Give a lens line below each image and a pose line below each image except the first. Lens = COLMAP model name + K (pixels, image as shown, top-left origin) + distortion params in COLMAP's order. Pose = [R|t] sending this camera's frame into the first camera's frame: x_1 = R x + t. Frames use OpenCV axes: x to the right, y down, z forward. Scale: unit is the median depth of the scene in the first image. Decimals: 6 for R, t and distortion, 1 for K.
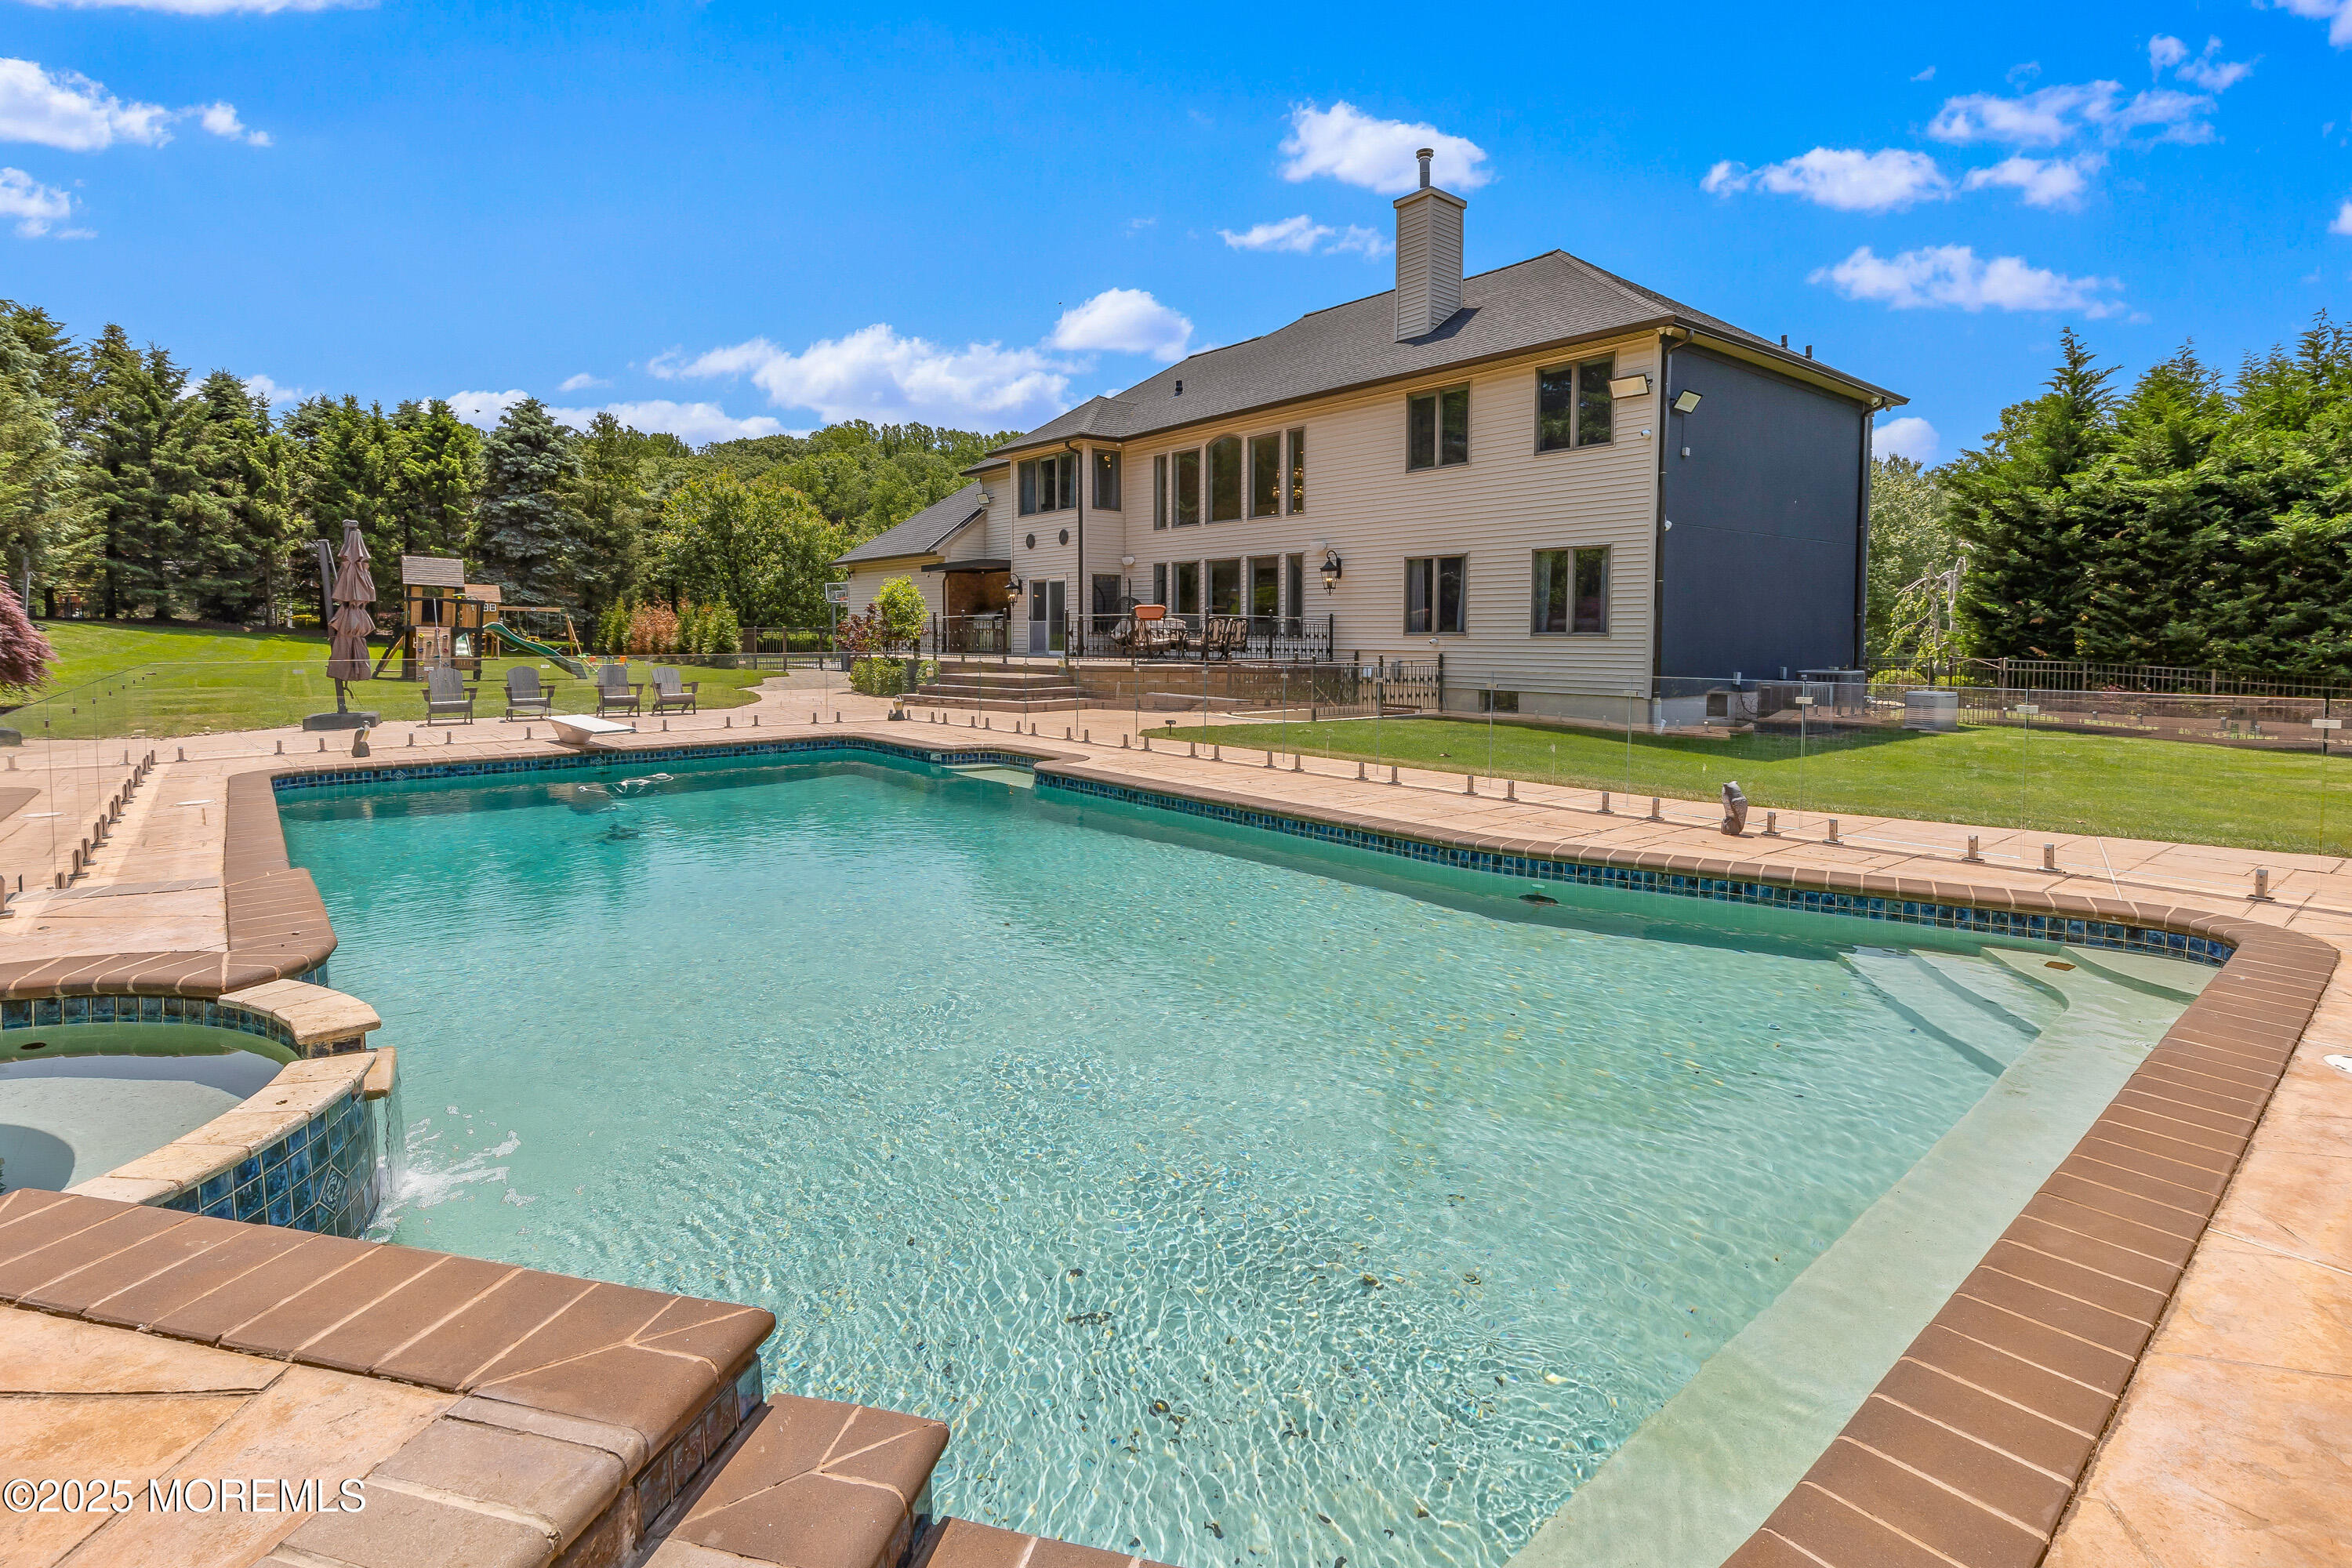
lens RADIAL K [[1101.5, 0, 1170.1], [0, 1101.5, 702.0], [0, 0, 1]] dist [0.003863, -0.000699]
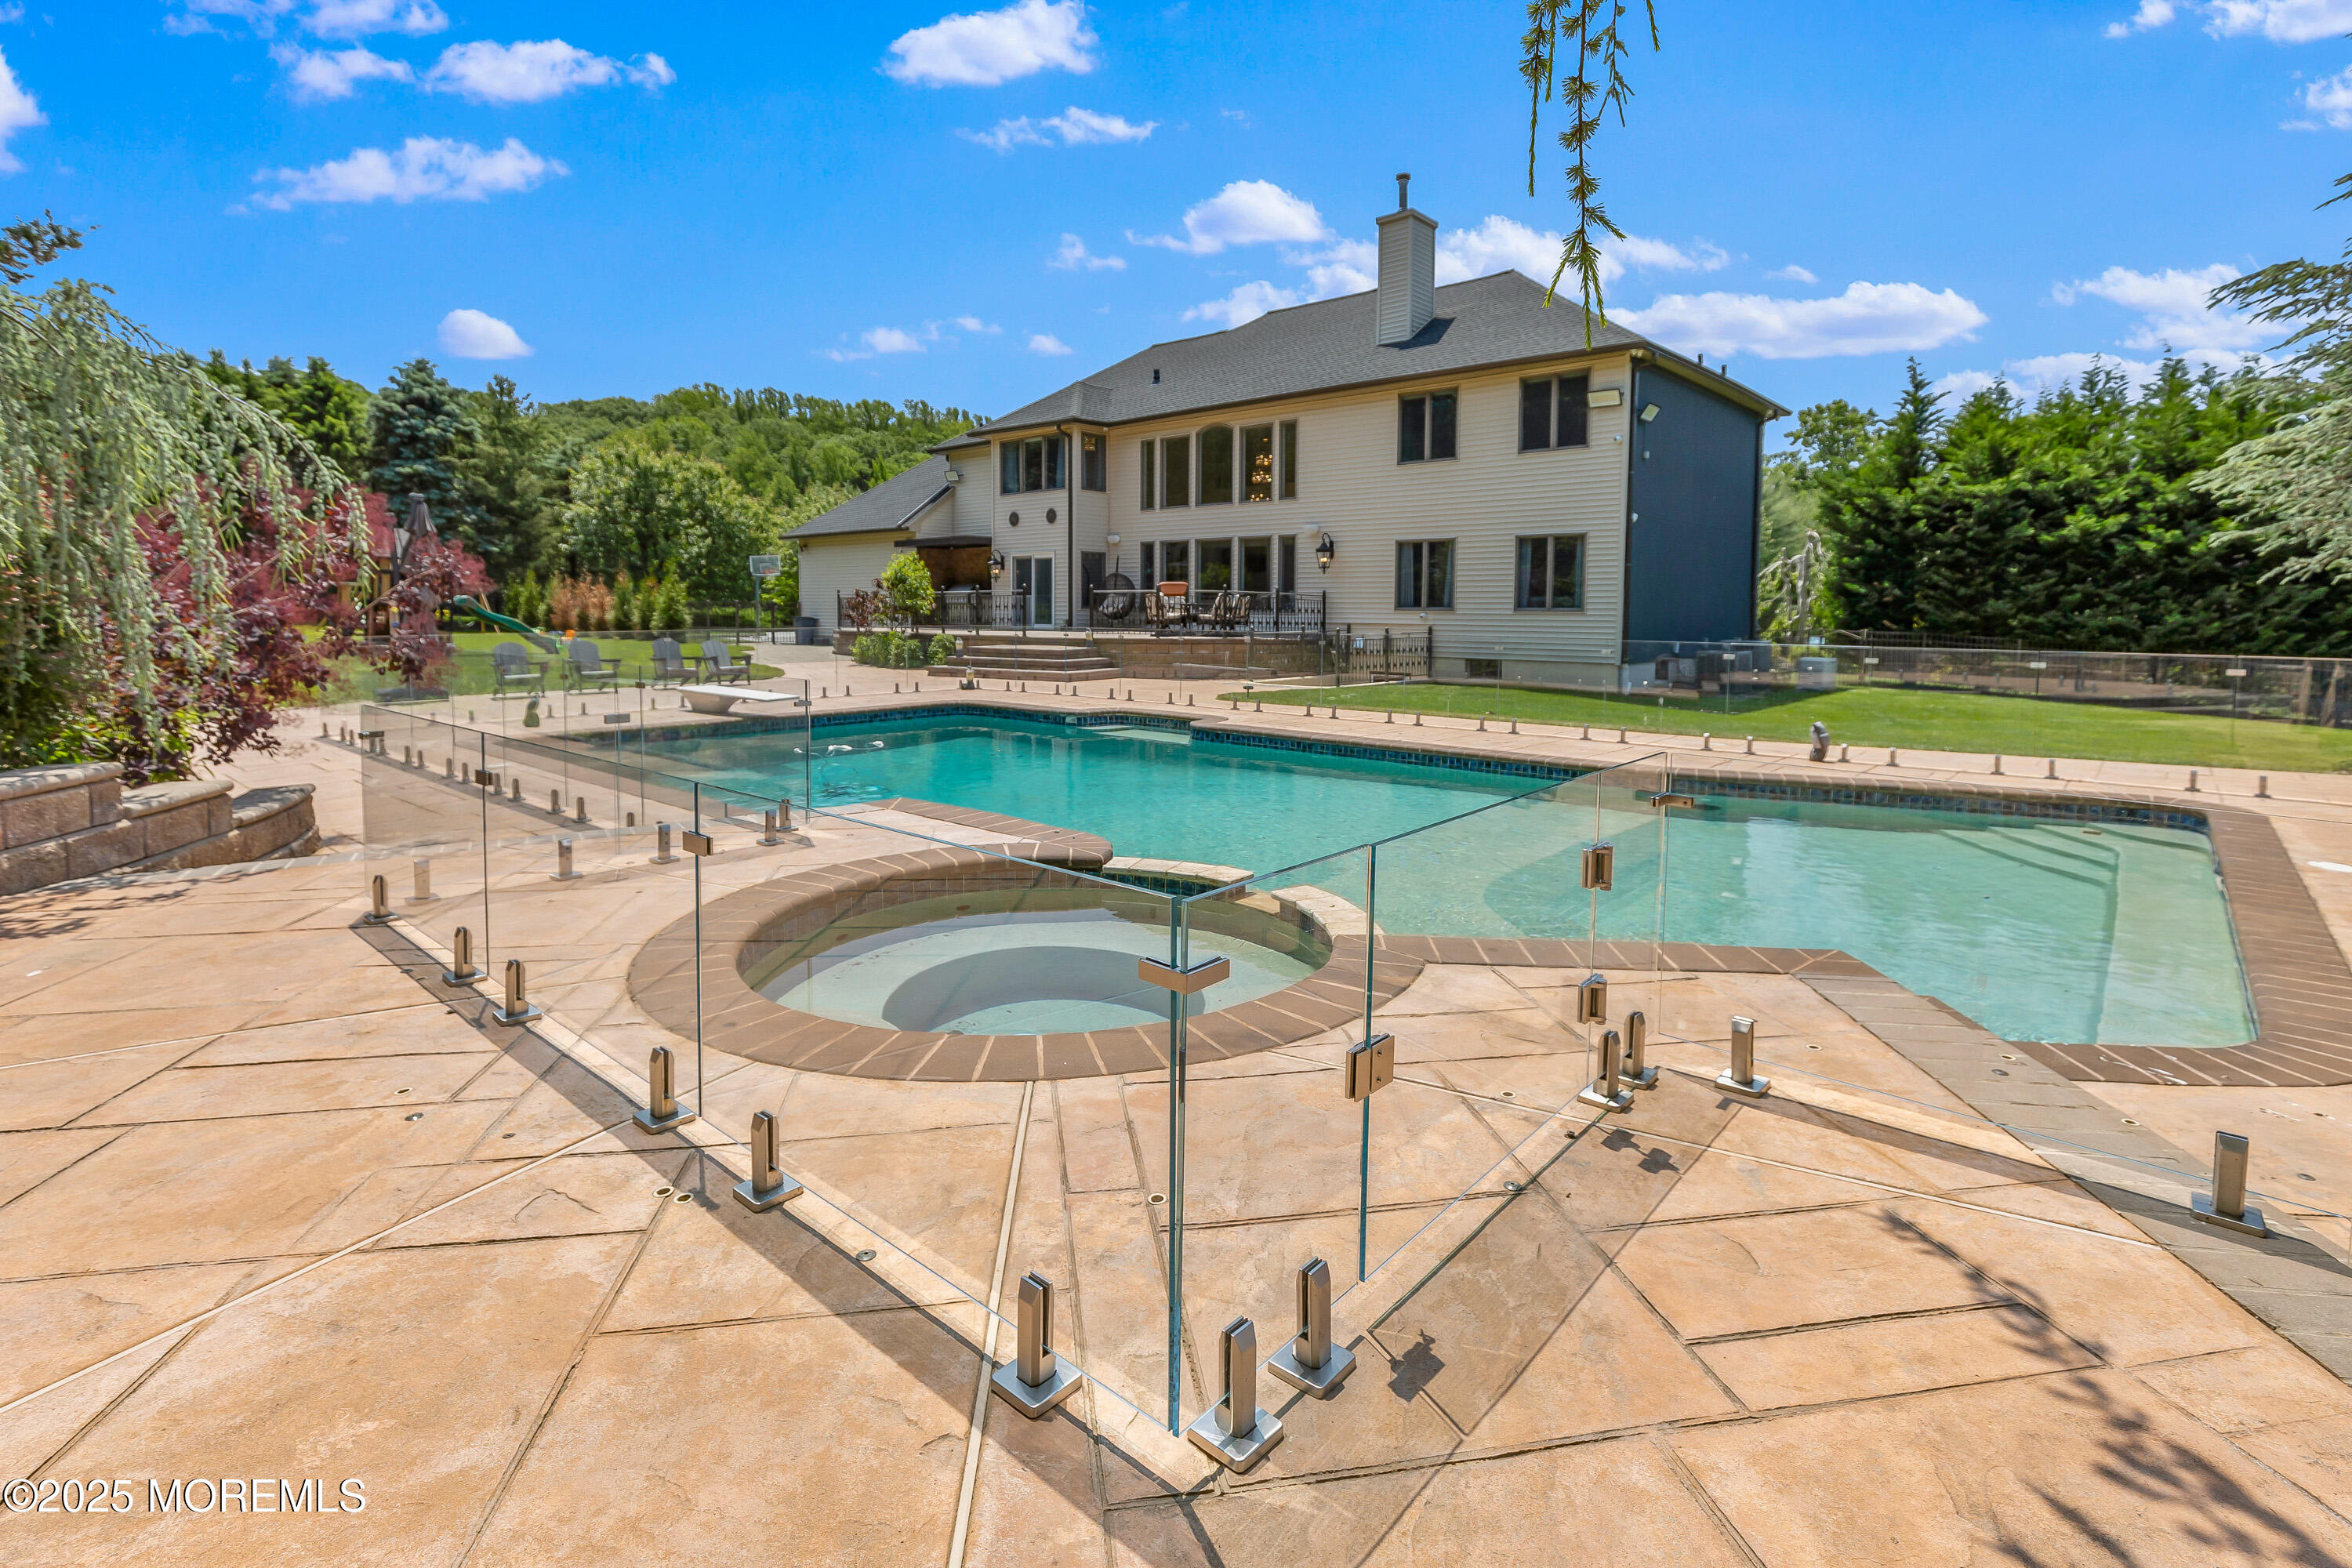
lens RADIAL K [[1095.4, 0, 1202.8], [0, 1095.4, 684.0], [0, 0, 1]] dist [-0.004348, 0.000316]
pose [[0.987142, -0.009818, 0.159544, -0.152833], [0.008577, 0.999927, 0.008466, 0.003115], [-0.159616, -0.006988, 0.987154, -0.065099]]
